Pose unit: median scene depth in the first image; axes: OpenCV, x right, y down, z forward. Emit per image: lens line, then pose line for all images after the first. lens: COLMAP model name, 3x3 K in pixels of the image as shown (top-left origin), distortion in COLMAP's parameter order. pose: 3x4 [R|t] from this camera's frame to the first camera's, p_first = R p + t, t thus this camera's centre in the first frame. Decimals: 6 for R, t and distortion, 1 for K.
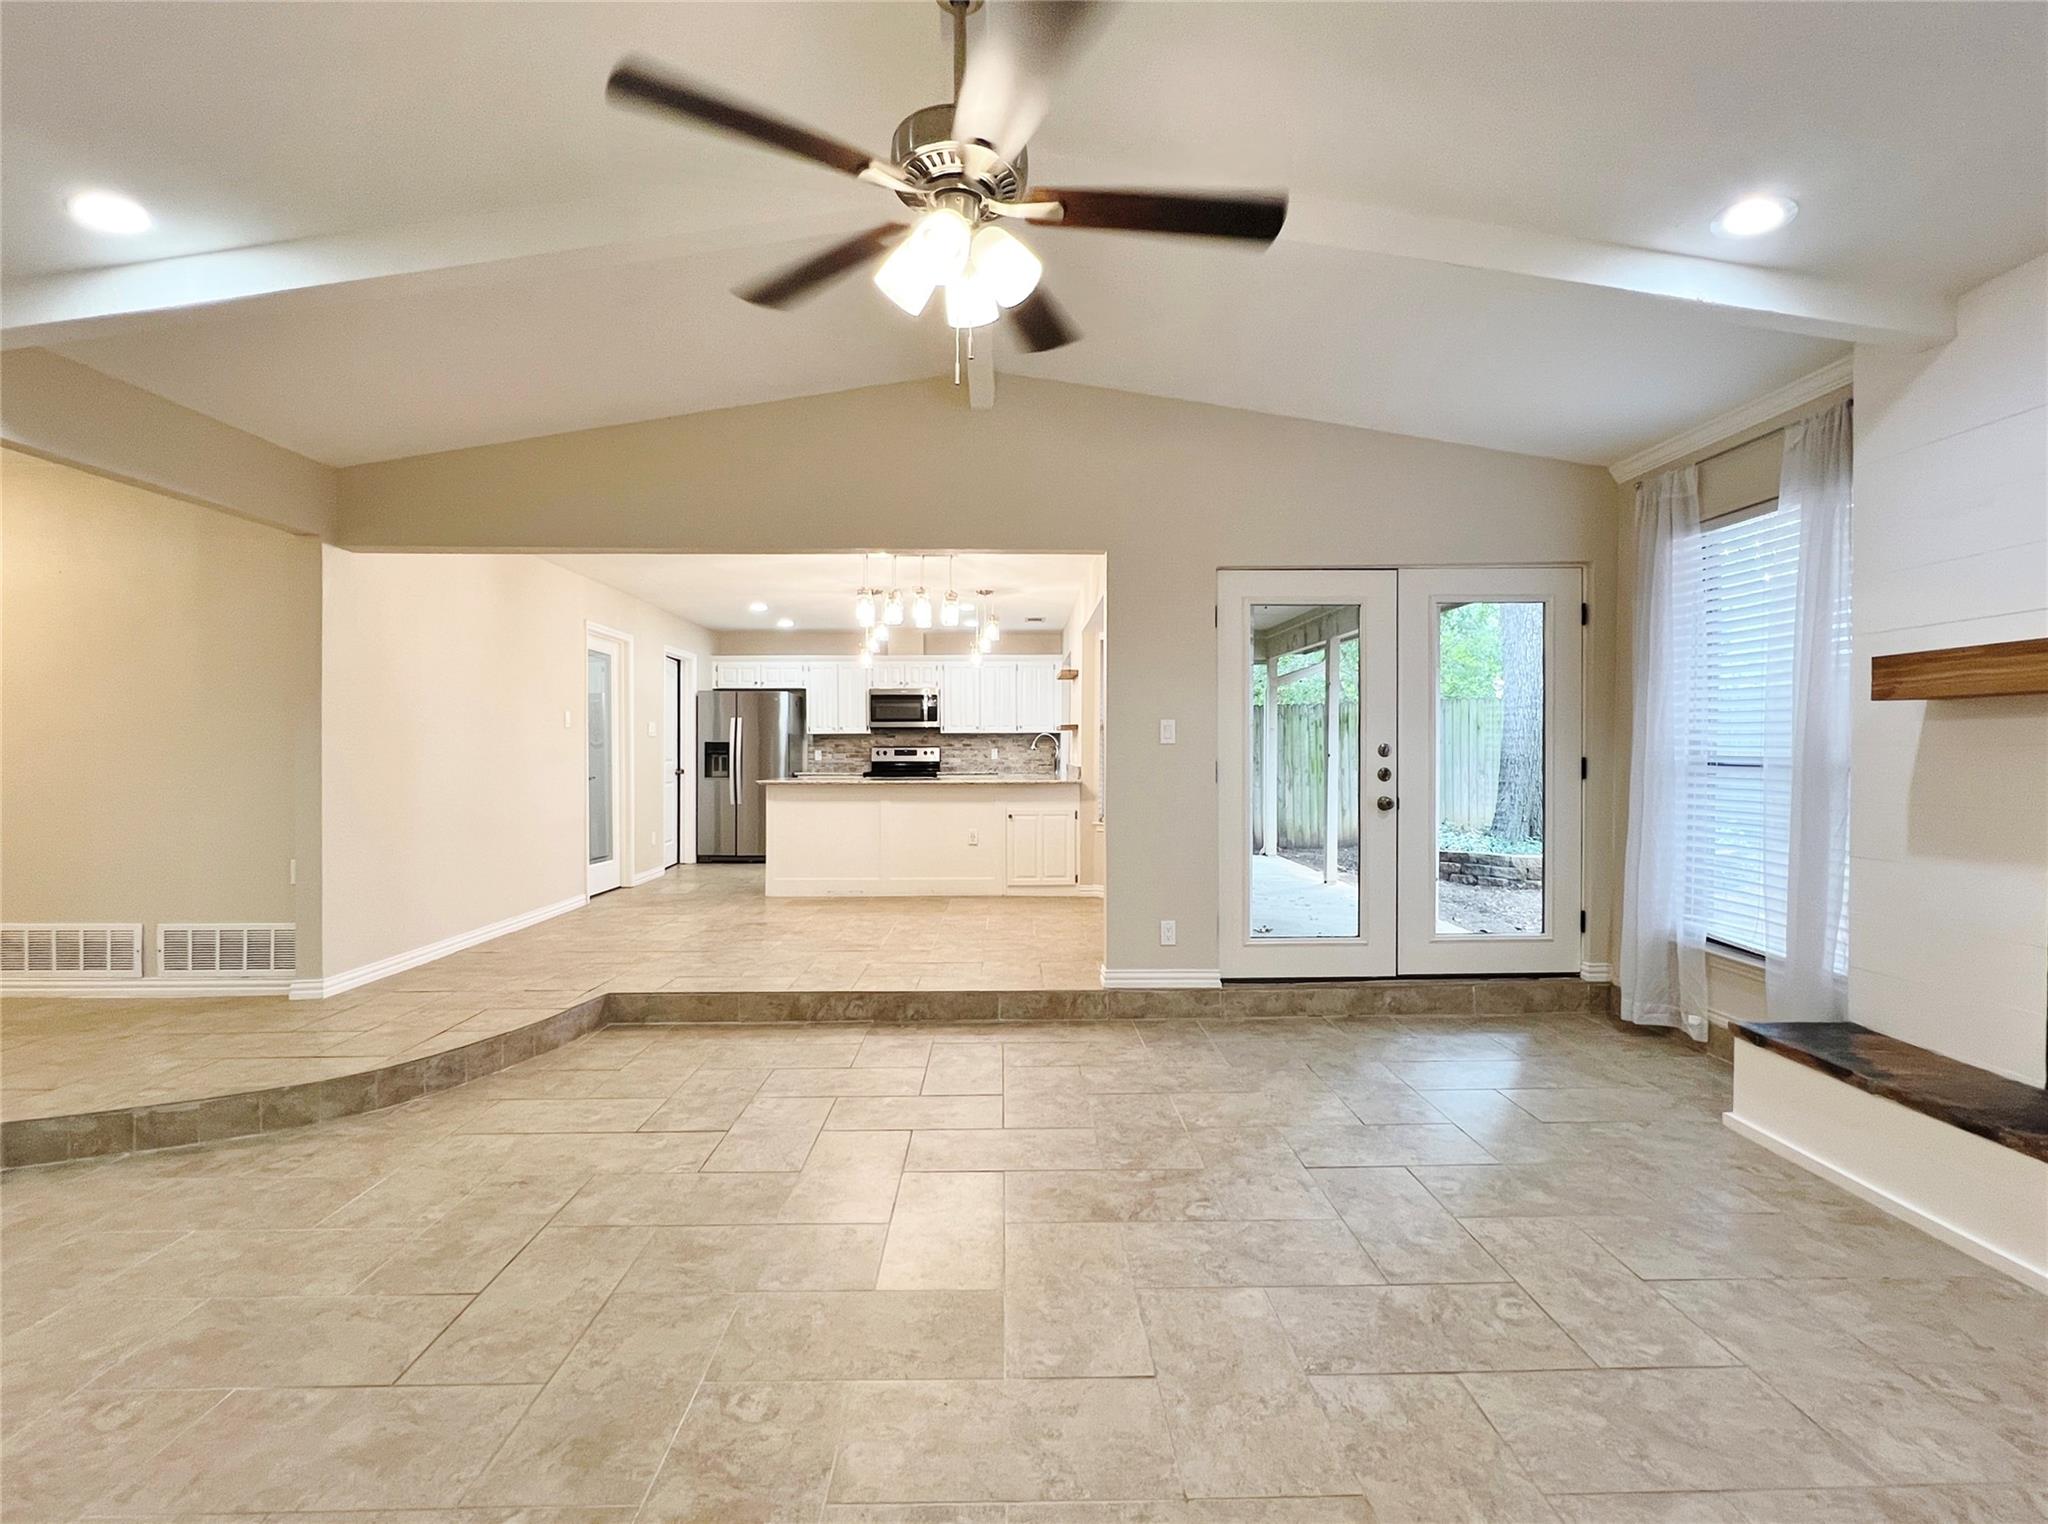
lens RADIAL K [[910.0, 0, 1019.9], [0, 910.0, 764.5], [0, 0, 1]] dist [-0.000300, 0.000327]
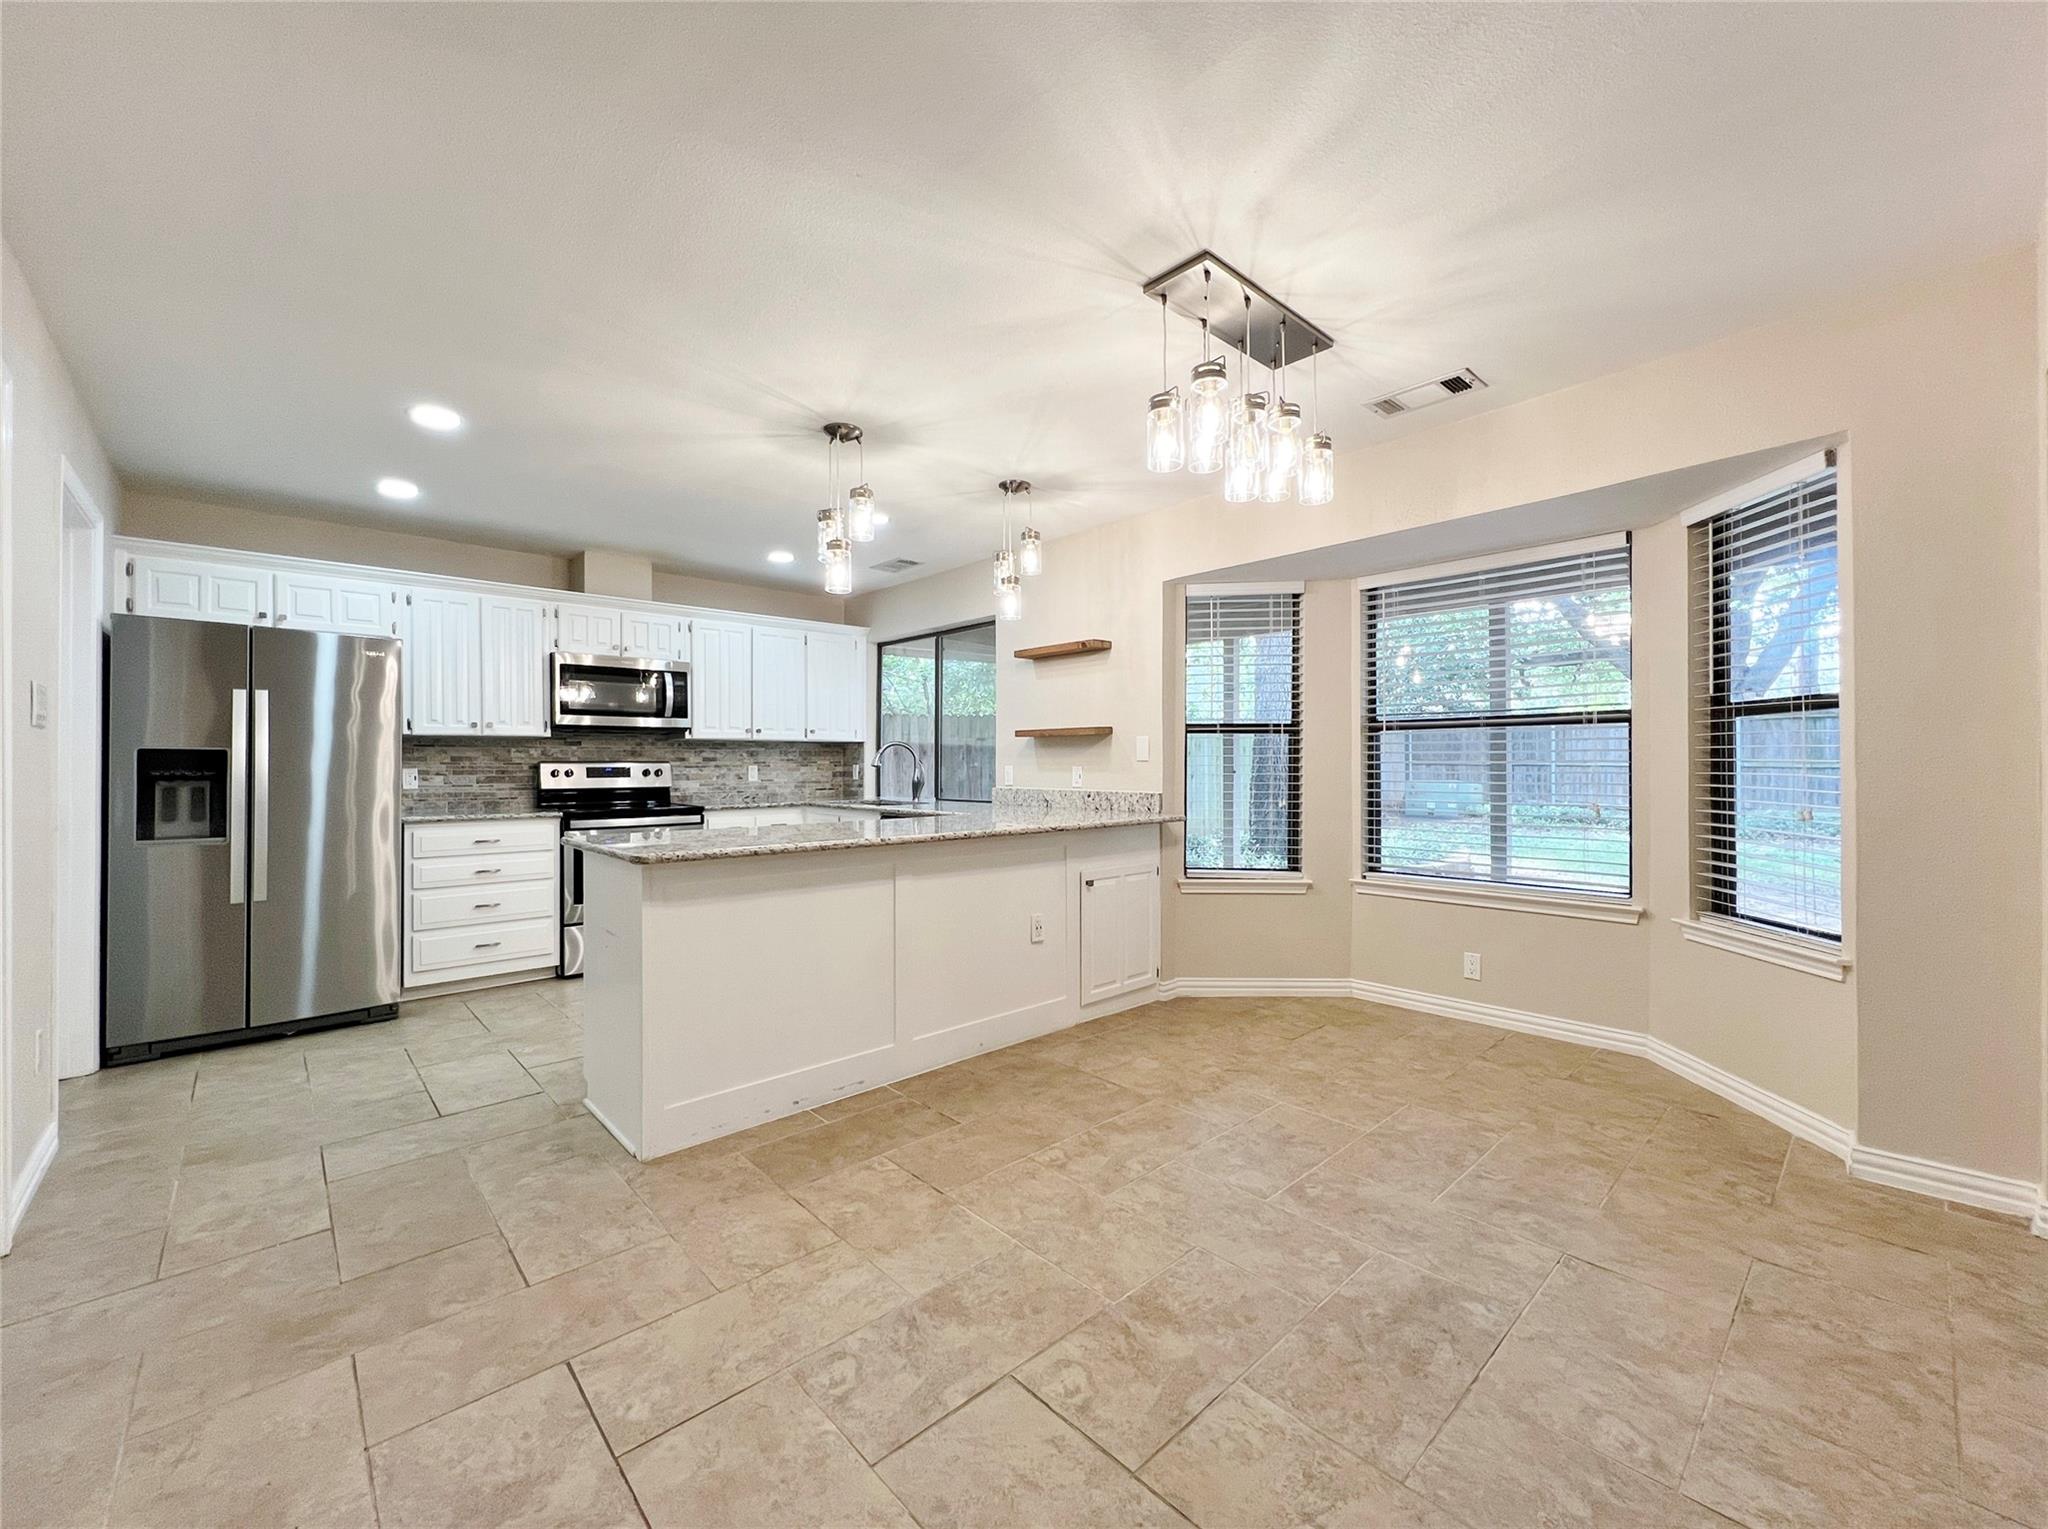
lens RADIAL K [[823.9, 0, 1018.5], [0, 823.9, 765.9], [0, 0, 1]] dist [0.000275, 0.000569]
pose [[0.752690, -0.001139, 0.658374, -0.643870], [0.012099, 0.999854, -0.012102, -0.018583], [-0.658264, 0.017074, 0.752594, 1.071781]]
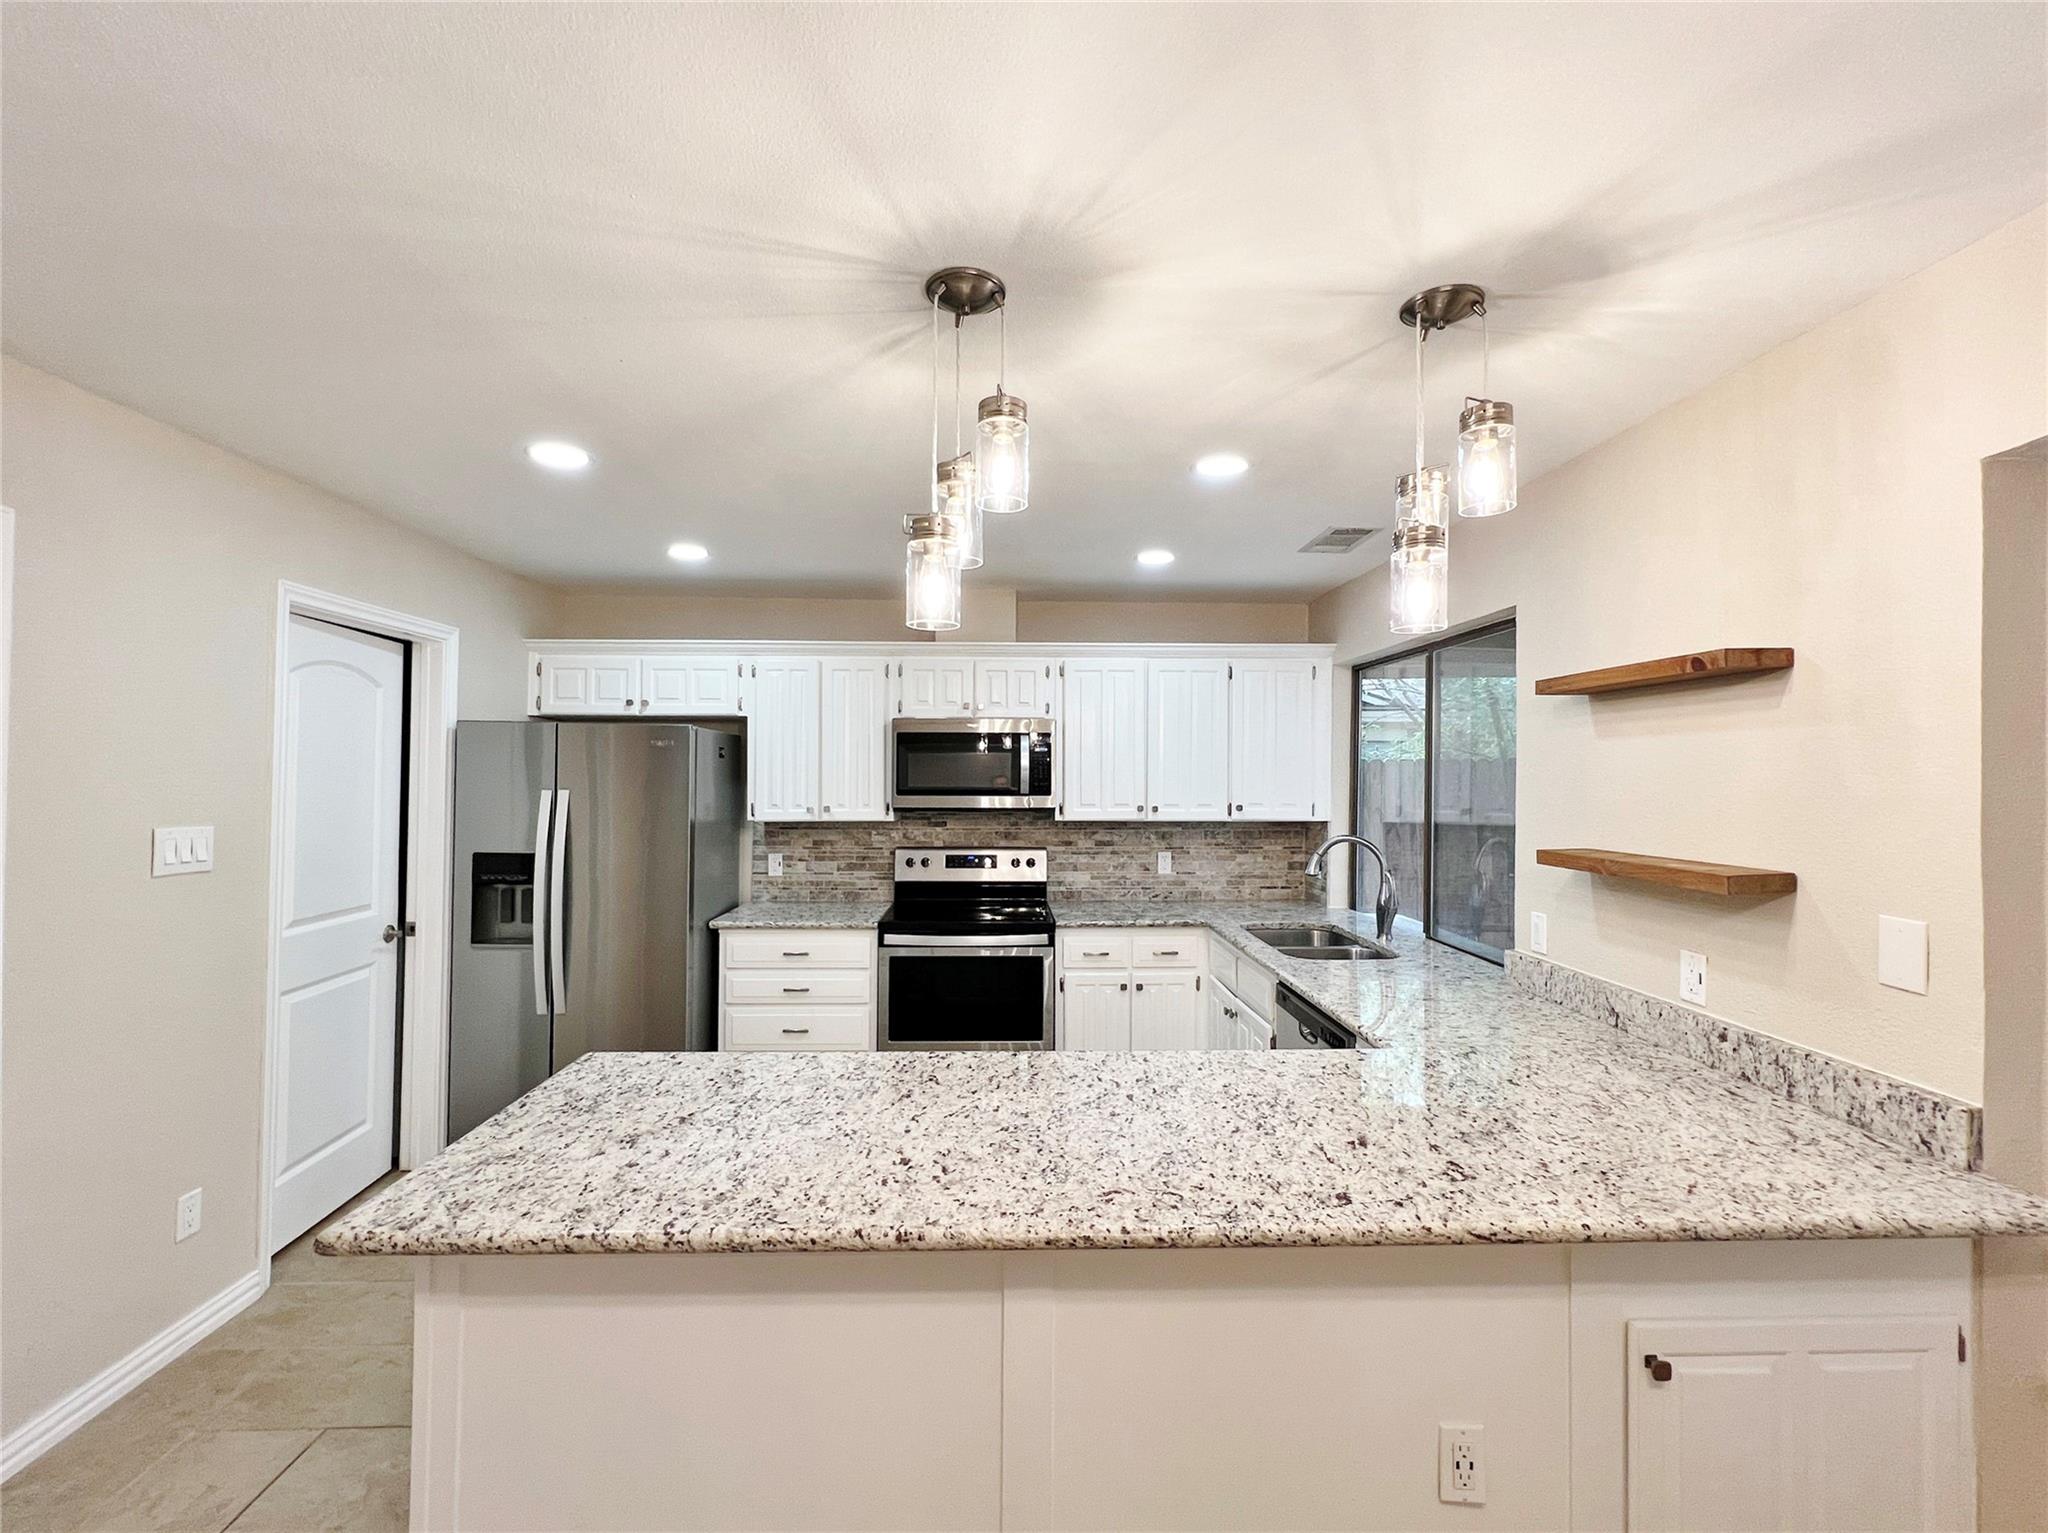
lens RADIAL K [[878.3, 0, 1018.2], [0, 878.3, 769.0], [0, 0, 1]] dist [0.001675, -0.000446]
pose [[0.999900, 0.006323, 0.012664, -0.258039], [-0.005995, 0.999651, -0.025709, -0.113322], [-0.012822, 0.025631, 0.999589, 1.351563]]
